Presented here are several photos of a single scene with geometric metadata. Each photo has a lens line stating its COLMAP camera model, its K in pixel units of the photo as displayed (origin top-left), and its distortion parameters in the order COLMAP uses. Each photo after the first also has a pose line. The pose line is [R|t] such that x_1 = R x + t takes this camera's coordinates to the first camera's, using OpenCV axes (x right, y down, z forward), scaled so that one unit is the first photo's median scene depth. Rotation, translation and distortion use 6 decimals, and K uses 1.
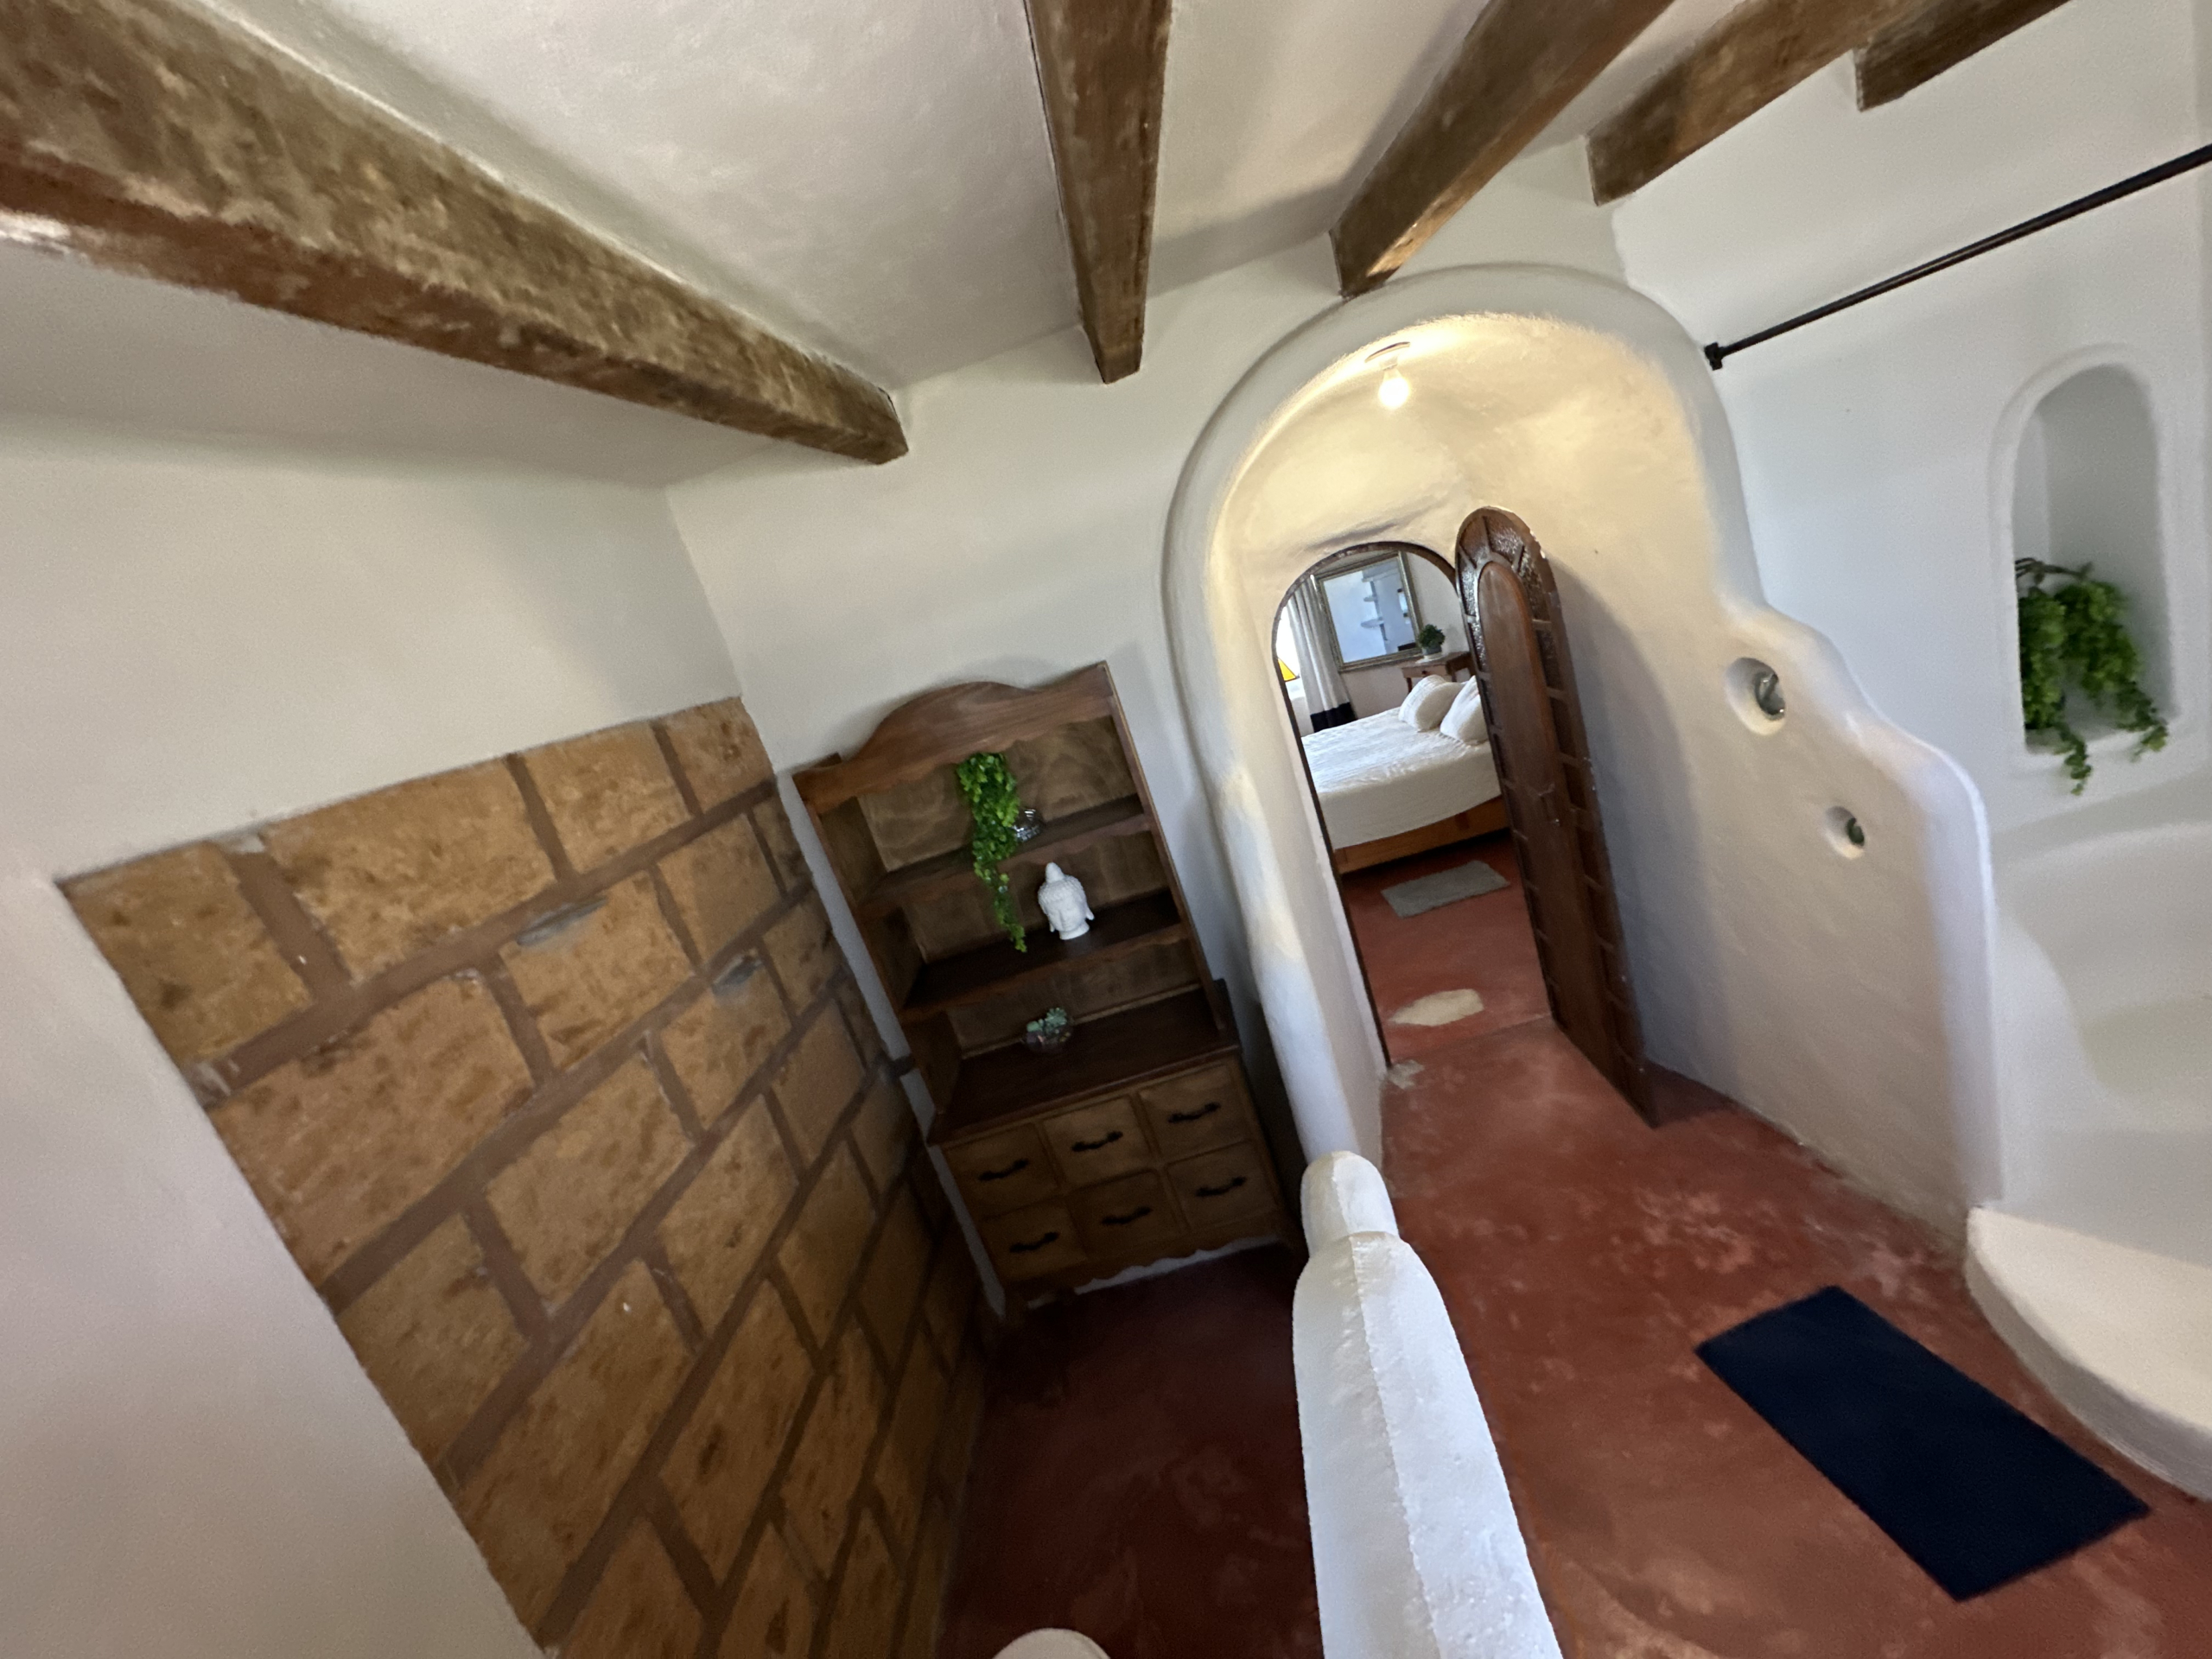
lens RADIAL K [[887.9, 0, 1096.9], [0, 887.9, 847.9], [0, 0, 1]] dist [-0.004471, 0.001078]
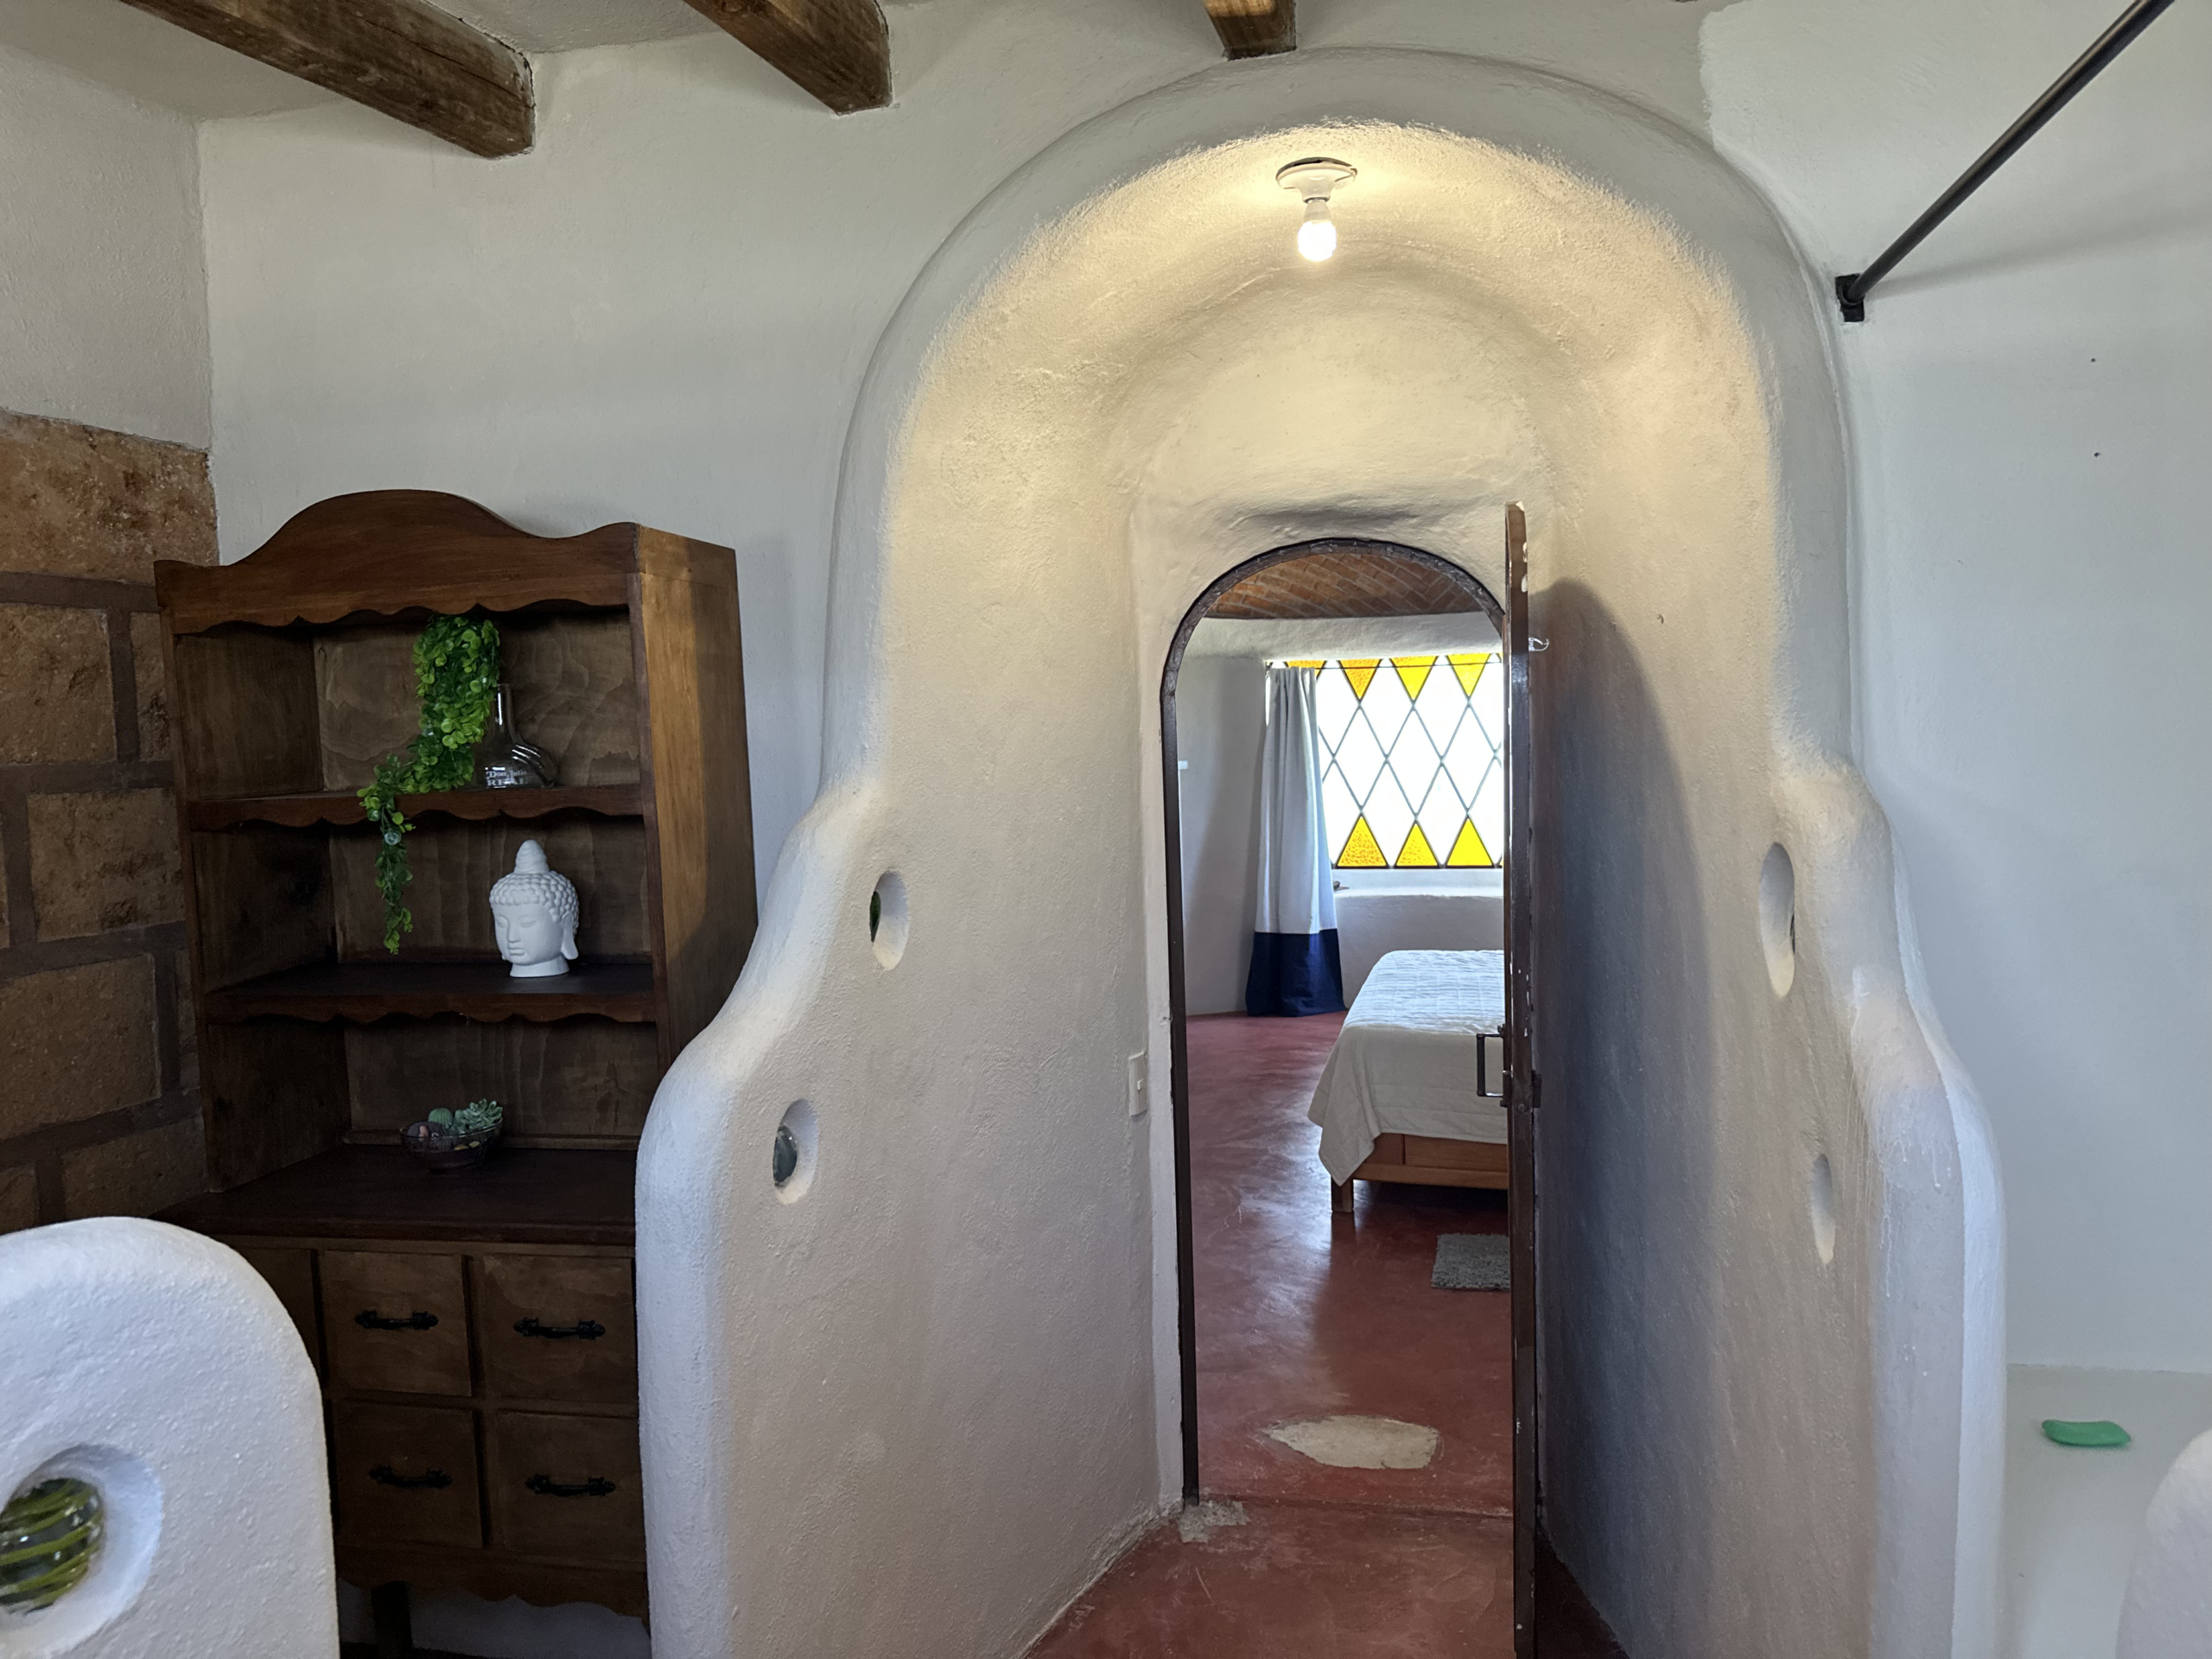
lens RADIAL K [[1565.5, 0, 1085.3], [0, 1565.5, 874.9], [0, 0, 1]] dist [0.048285, -0.056611]
pose [[0.935853, 0.300683, -0.183763, 0.501642], [-0.322721, 0.940737, -0.104241, 0.028134], [0.141529, 0.156858, 0.977428, 0.037413]]
